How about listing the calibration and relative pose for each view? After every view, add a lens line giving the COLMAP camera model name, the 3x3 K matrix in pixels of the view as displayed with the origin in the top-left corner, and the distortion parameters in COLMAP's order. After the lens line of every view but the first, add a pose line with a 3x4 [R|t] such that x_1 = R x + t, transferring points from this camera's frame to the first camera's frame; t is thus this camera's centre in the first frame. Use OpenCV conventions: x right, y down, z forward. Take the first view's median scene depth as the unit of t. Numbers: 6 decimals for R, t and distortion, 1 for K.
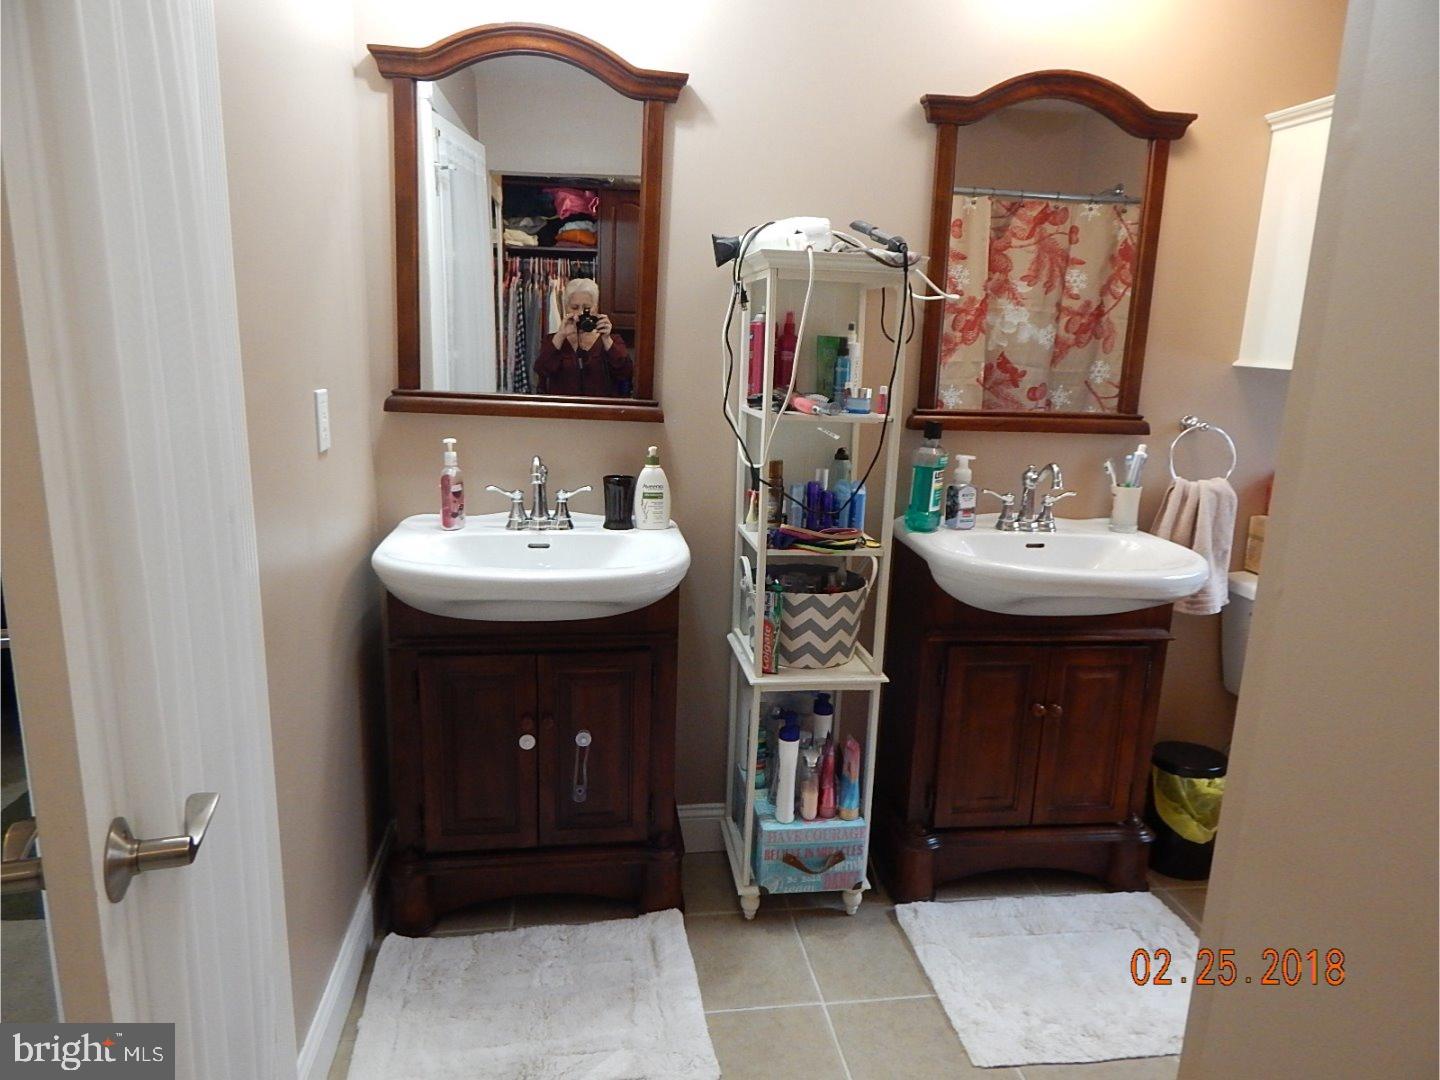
lens RADIAL K [[960.3, 0, 712.3], [0, 960.3, 516.8], [0, 0, 1]] dist [0.013069, -0.009543]
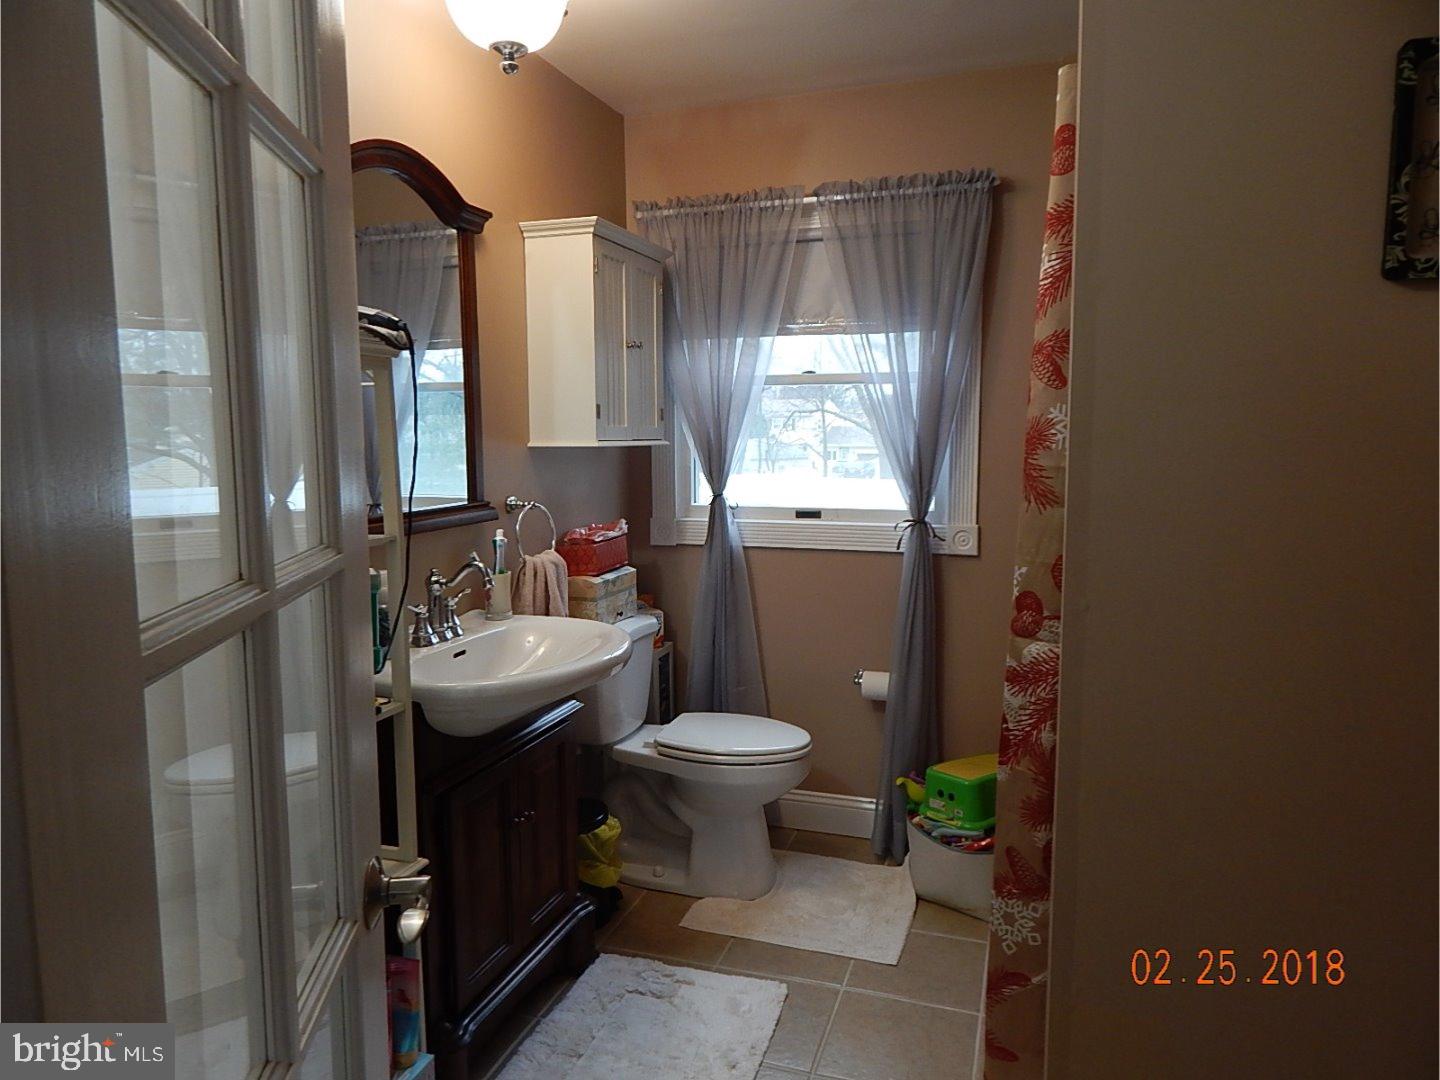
lens RADIAL K [[960.3, 0, 718.5], [0, 960.3, 520.5], [0, 0, 1]] dist [0.013069, -0.009543]
pose [[0.441889, -0.134314, 0.886958, -0.347390], [0.213672, 0.976030, 0.041349, -0.078937], [-0.871251, 0.171247, 0.459996, 0.347281]]
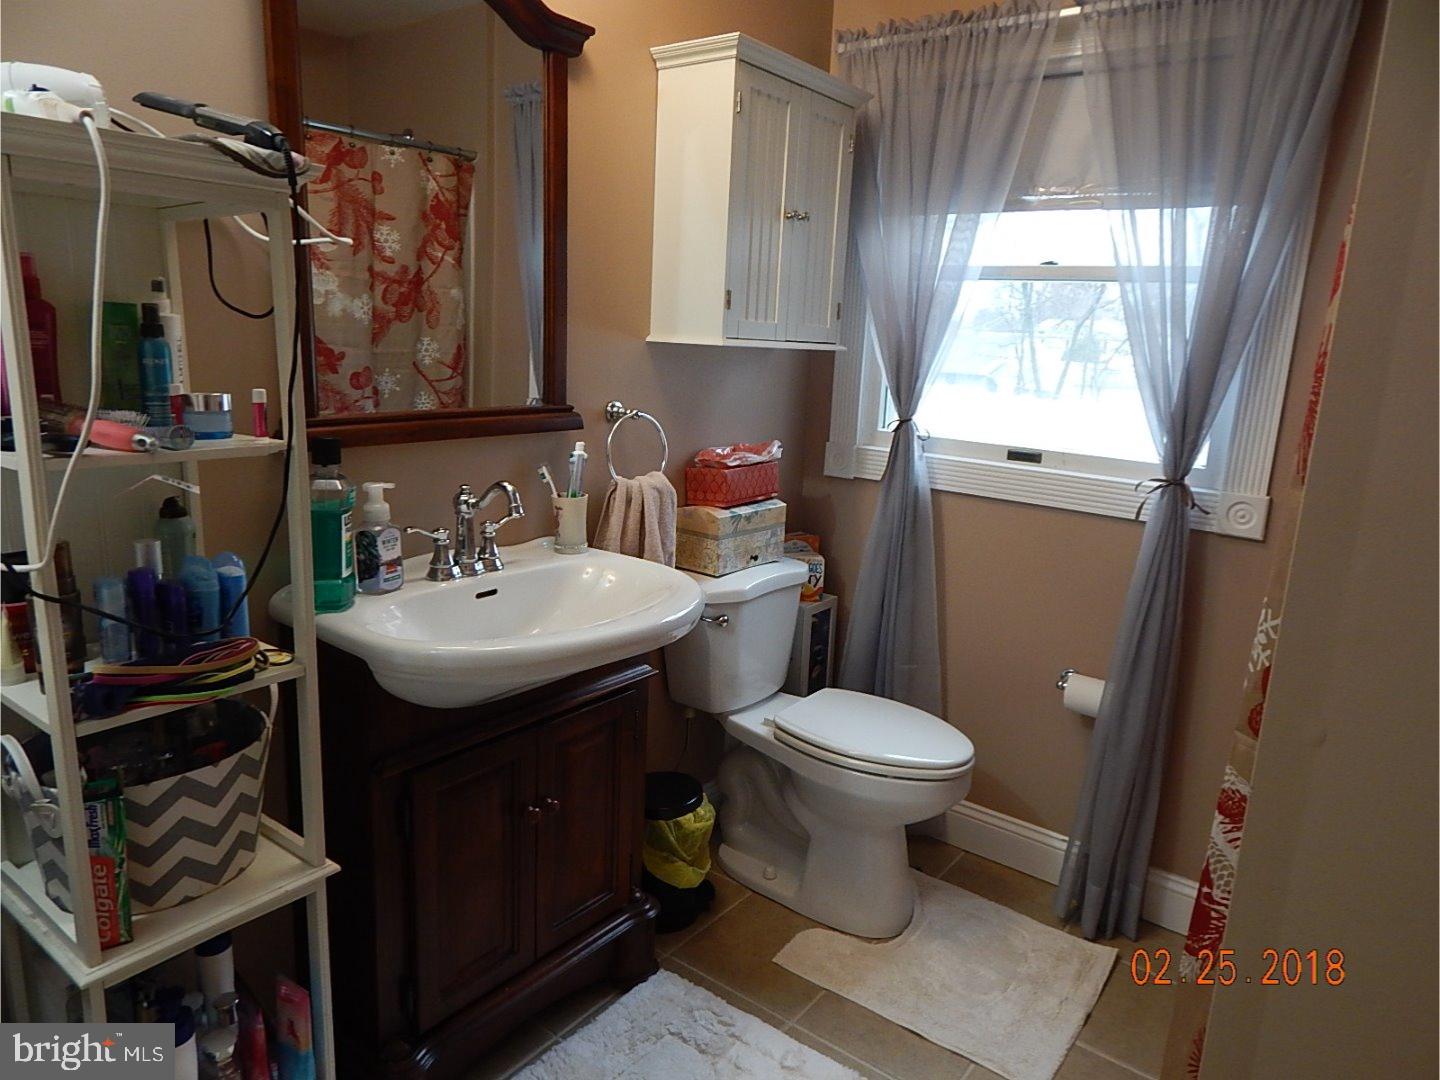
lens RADIAL K [[960.3, 0, 729.5], [0, 960.3, 515.8], [0, 0, 1]] dist [0.013069, -0.009543]
pose [[0.705156, -0.146290, 0.693797, -0.031880], [0.129764, 0.988585, 0.076559, -0.060810], [-0.697077, 0.036044, 0.716089, 0.348277]]
